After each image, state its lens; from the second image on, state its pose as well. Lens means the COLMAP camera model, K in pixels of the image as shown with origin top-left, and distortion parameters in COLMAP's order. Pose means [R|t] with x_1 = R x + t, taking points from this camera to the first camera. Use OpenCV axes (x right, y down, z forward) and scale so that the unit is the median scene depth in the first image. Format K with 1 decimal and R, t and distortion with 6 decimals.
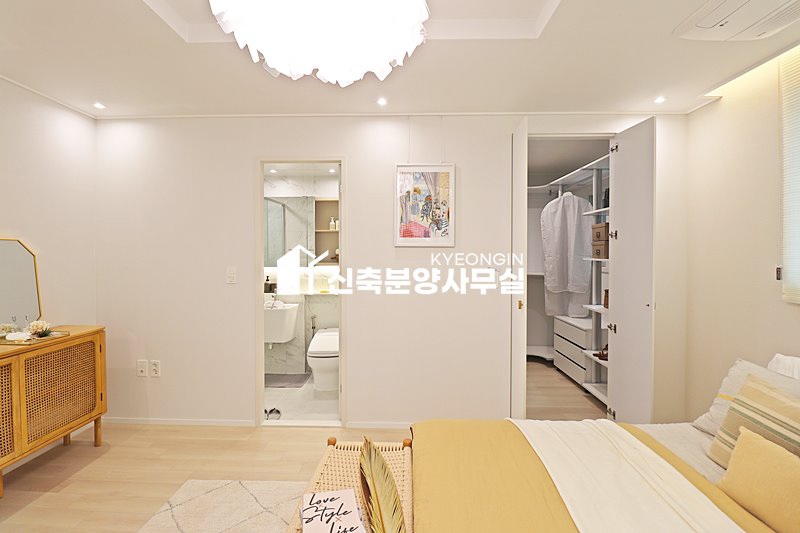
lens RADIAL K [[370.5, 0, 401.8], [0, 370.5, 270.1], [0, 0, 1]] dist [-0.021354, -0.000778]
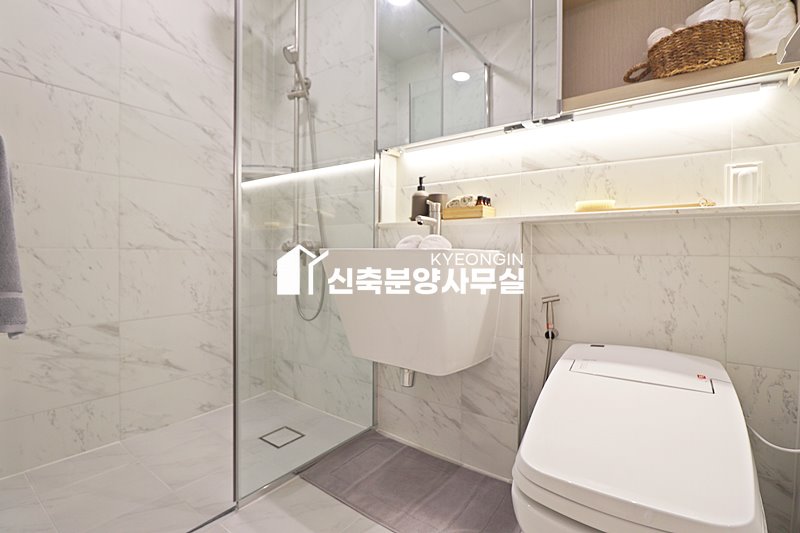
lens RADIAL K [[370.5, 0, 402.0], [0, 370.5, 261.3], [0, 0, 1]] dist [-0.021354, -0.000778]
pose [[0.817458, 0.022539, -0.575548, -0.169815], [-0.010147, 0.999643, 0.024736, 0.091804], [0.575899, -0.014381, 0.817394, 0.700361]]
